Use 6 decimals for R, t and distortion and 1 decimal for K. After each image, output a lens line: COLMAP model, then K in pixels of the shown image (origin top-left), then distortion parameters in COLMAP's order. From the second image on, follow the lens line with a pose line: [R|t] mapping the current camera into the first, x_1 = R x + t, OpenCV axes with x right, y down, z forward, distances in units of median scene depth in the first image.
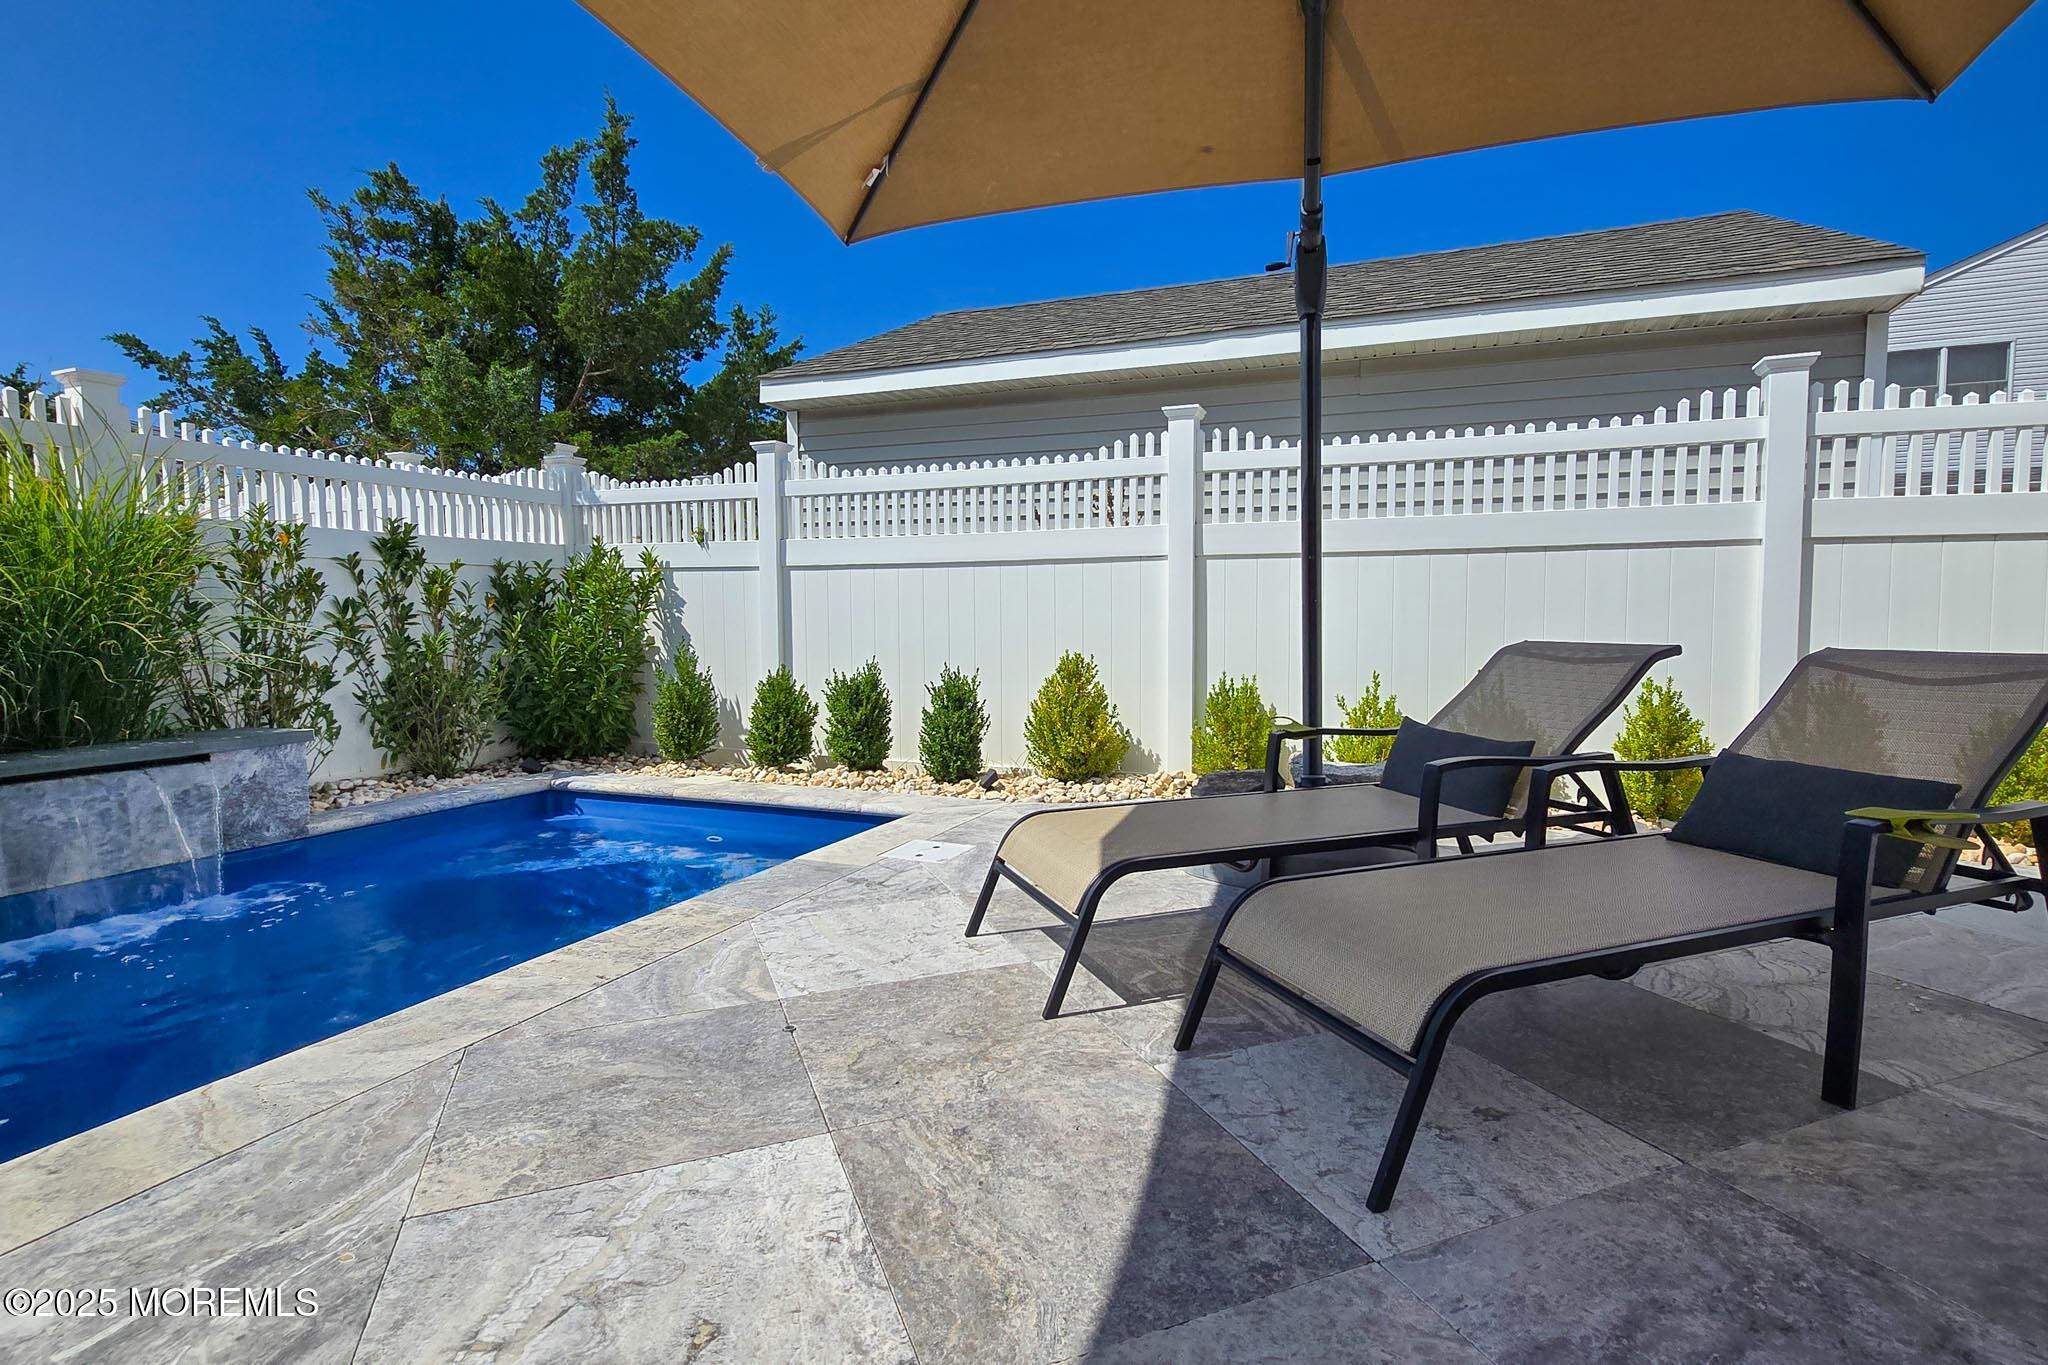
lens RADIAL K [[991.7, 0, 1034.3], [0, 991.7, 676.1], [0, 0, 1]] dist [0.003249, -0.002416]
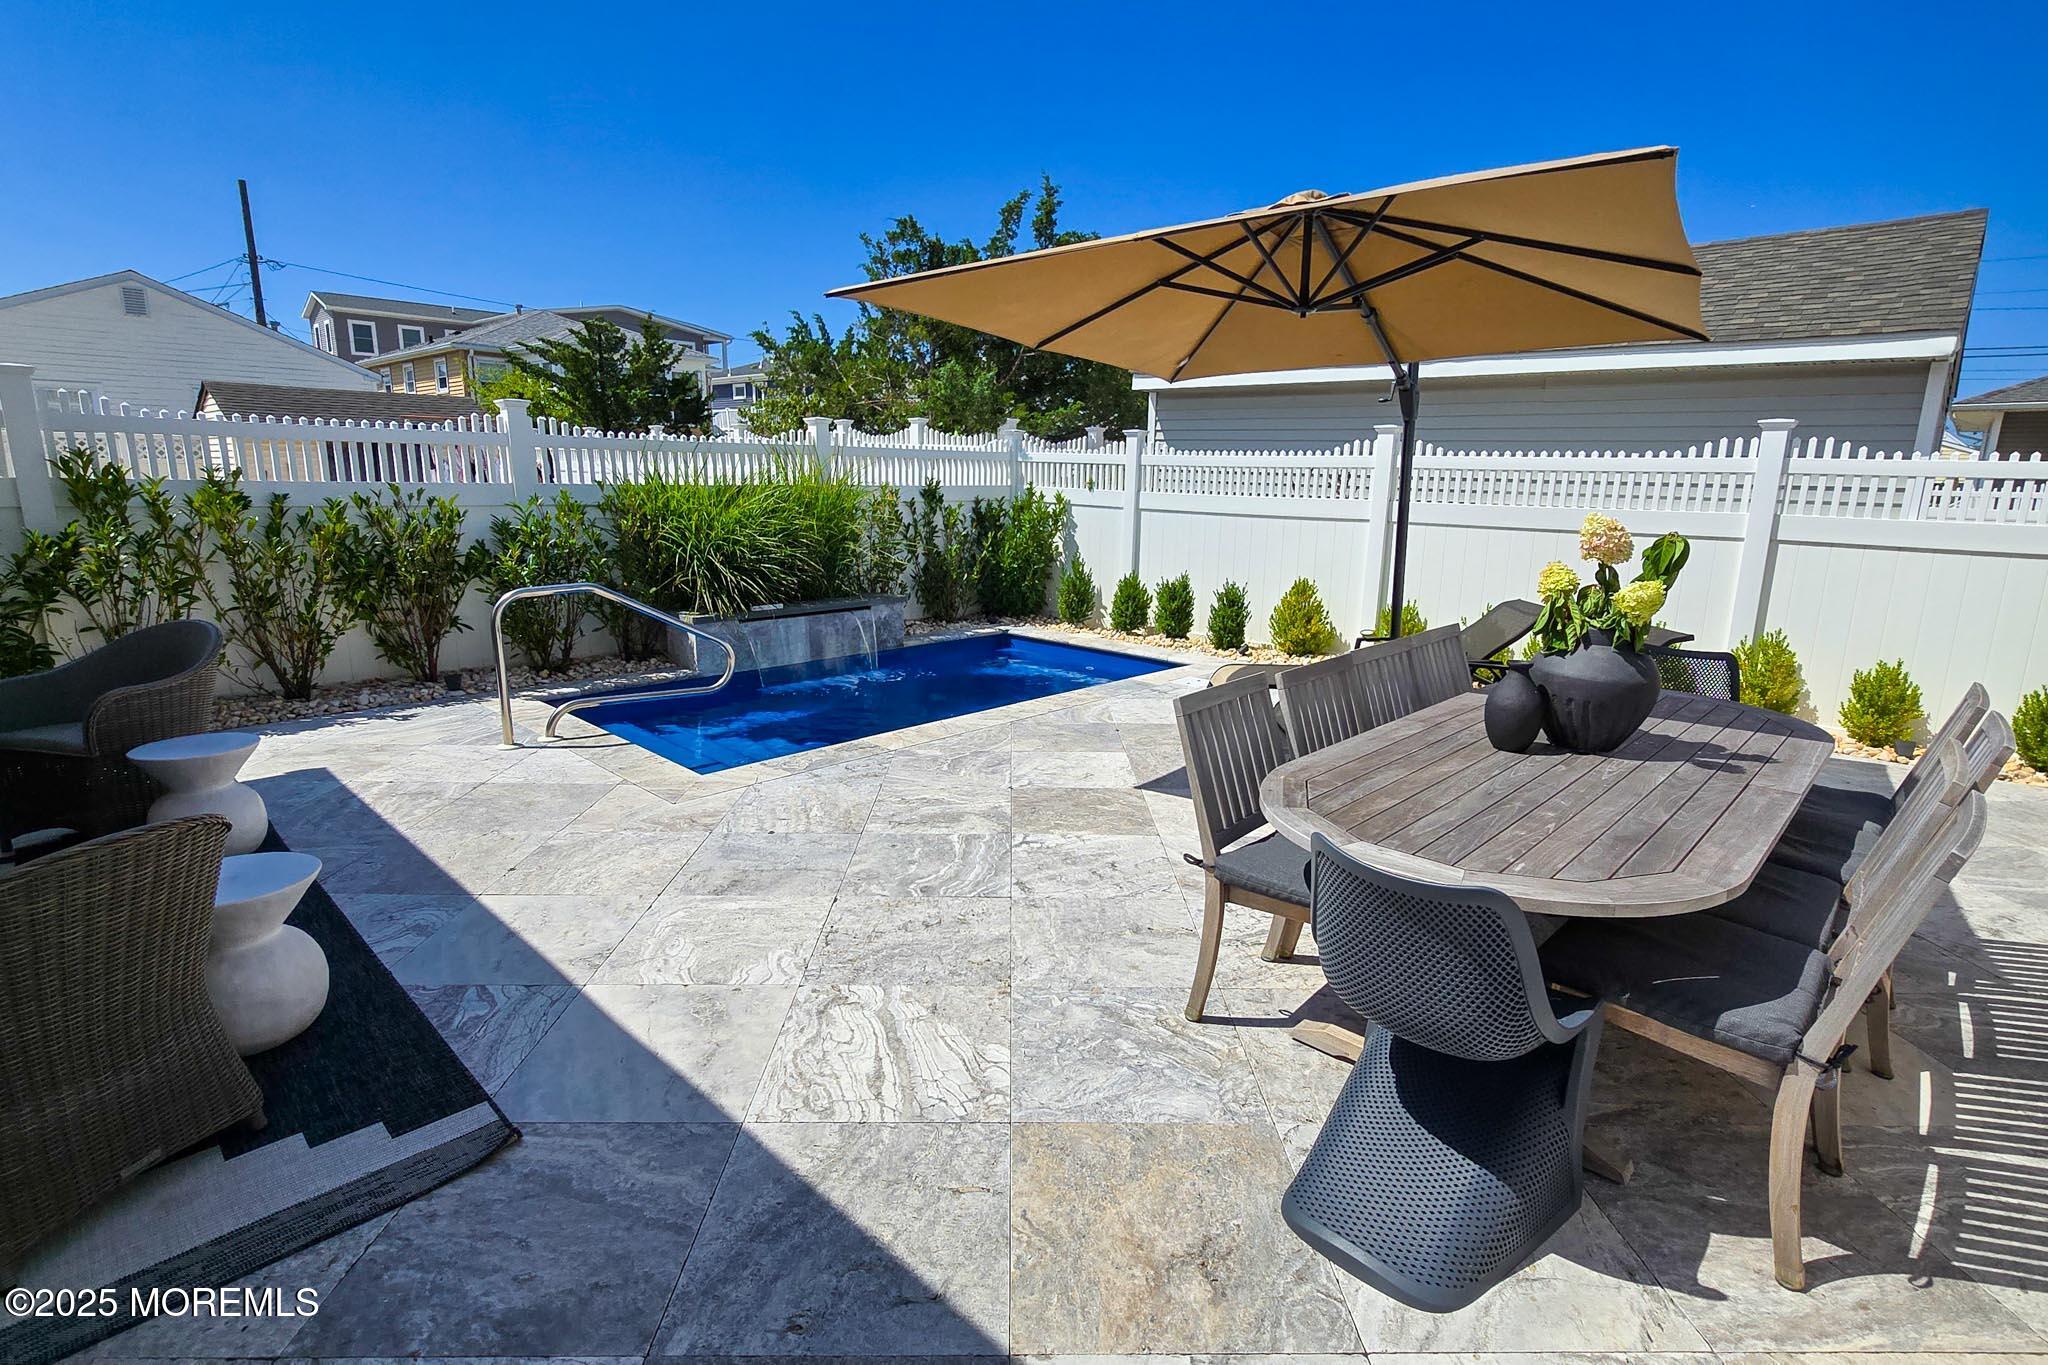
lens RADIAL K [[991.7, 0, 1033.2], [0, 991.7, 676.7], [0, 0, 1]] dist [0.003249, -0.002416]
pose [[0.933185, 0.097014, -0.346054, 0.199325], [-0.048435, 0.988042, 0.146380, -0.077651], [0.356117, -0.119838, 0.926725, -0.679853]]
